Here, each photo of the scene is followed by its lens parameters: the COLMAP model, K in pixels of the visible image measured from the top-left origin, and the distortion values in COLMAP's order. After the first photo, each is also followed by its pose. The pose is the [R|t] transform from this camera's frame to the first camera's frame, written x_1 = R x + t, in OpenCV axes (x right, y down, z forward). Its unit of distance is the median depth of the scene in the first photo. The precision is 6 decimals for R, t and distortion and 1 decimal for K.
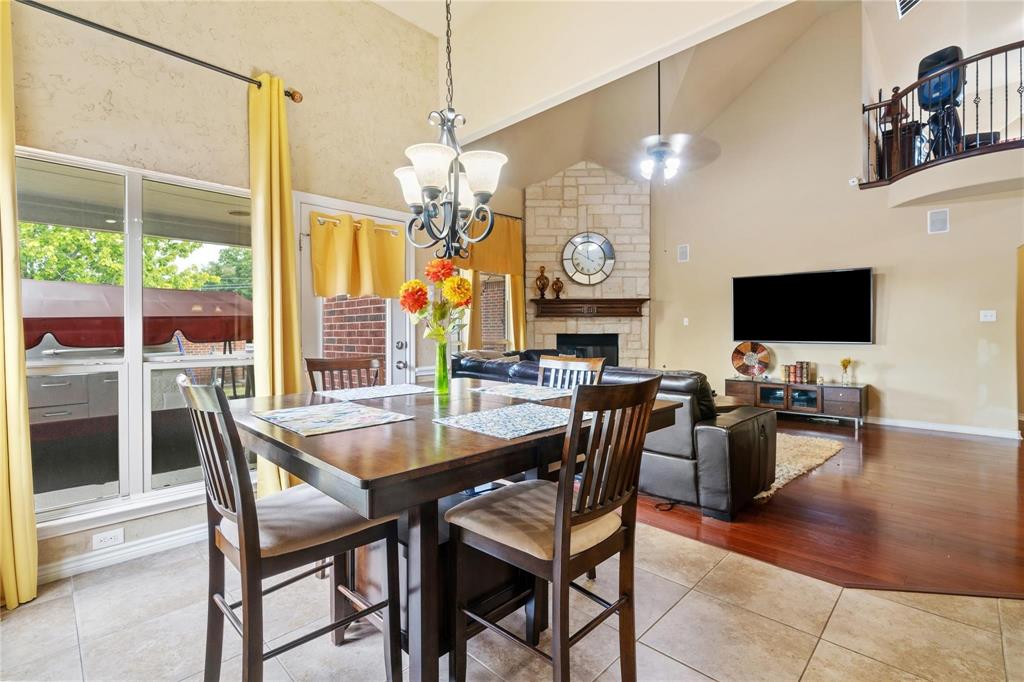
lens RADIAL K [[467.5, 0, 511.9], [0, 467.5, 331.4], [0, 0, 1]] dist [0.000076, -0.000189]
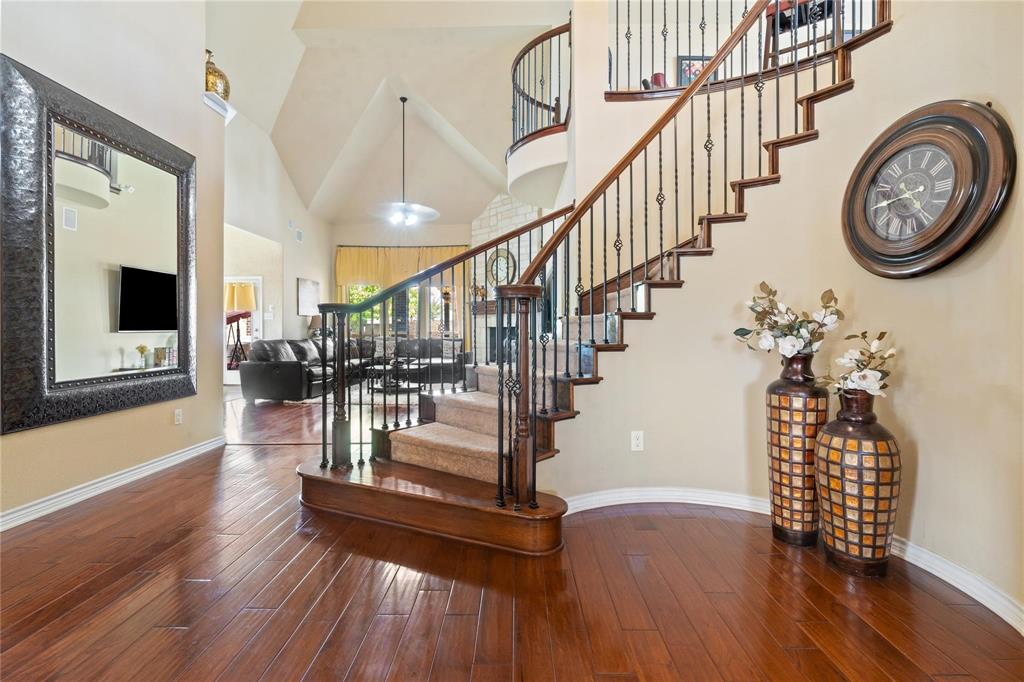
lens RADIAL K [[471.5, 0, 512.0], [0, 471.5, 341.0], [0, 0, 1]] dist [0.002611, -0.000142]
pose [[0.686351, 0.016613, -0.727081, 1.141935], [-0.001587, 0.999771, 0.021346, 0.015291], [0.727269, -0.013497, 0.686220, 0.120088]]
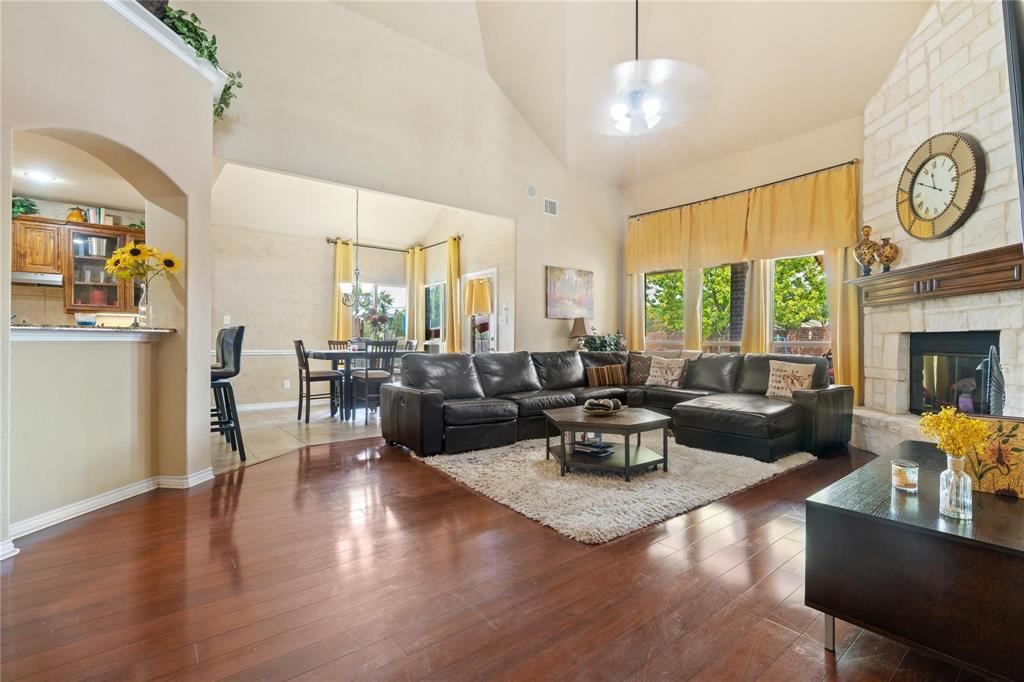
lens RADIAL K [[471.5, 0, 512.0], [0, 471.5, 341.0], [0, 0, 1]] dist [0.002611, -0.000142]
pose [[-0.117948, 0.001624, -0.993018, 0.743923], [-0.000825, 0.999998, 0.001733, 0.014933], [0.993019, 0.001024, -0.117946, 0.591865]]
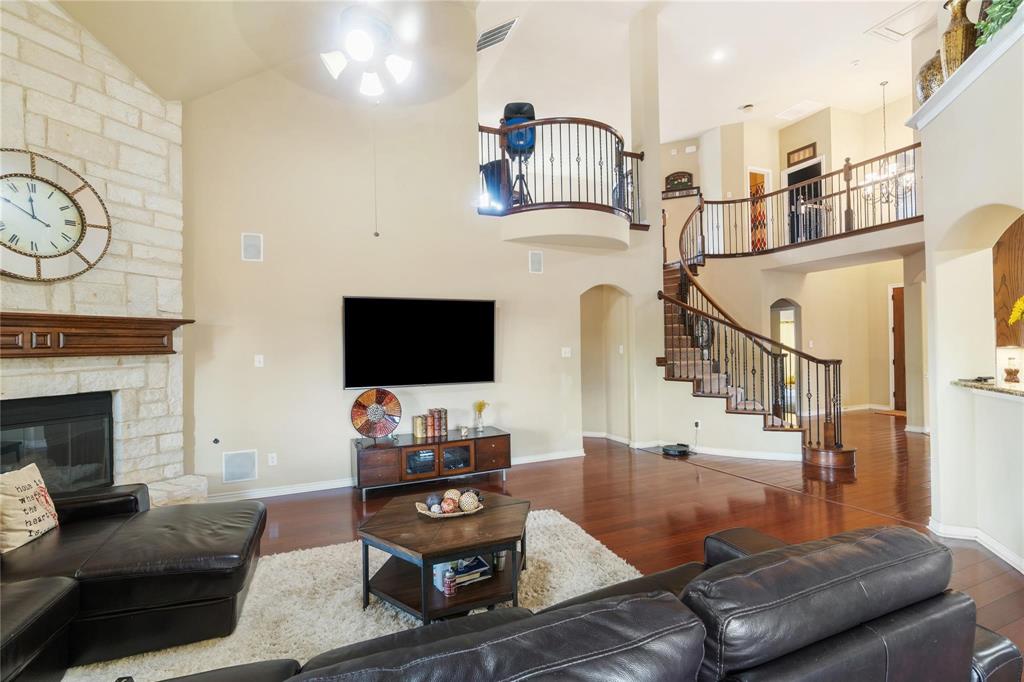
lens RADIAL K [[471.5, 0, 512.0], [0, 471.5, 341.0], [0, 0, 1]] dist [0.002611, -0.000142]
pose [[0.395493, 0.003224, 0.918463, -0.054944], [0.017808, 0.999779, -0.011178, -0.033130], [-0.918296, 0.020777, 0.395348, 0.443194]]
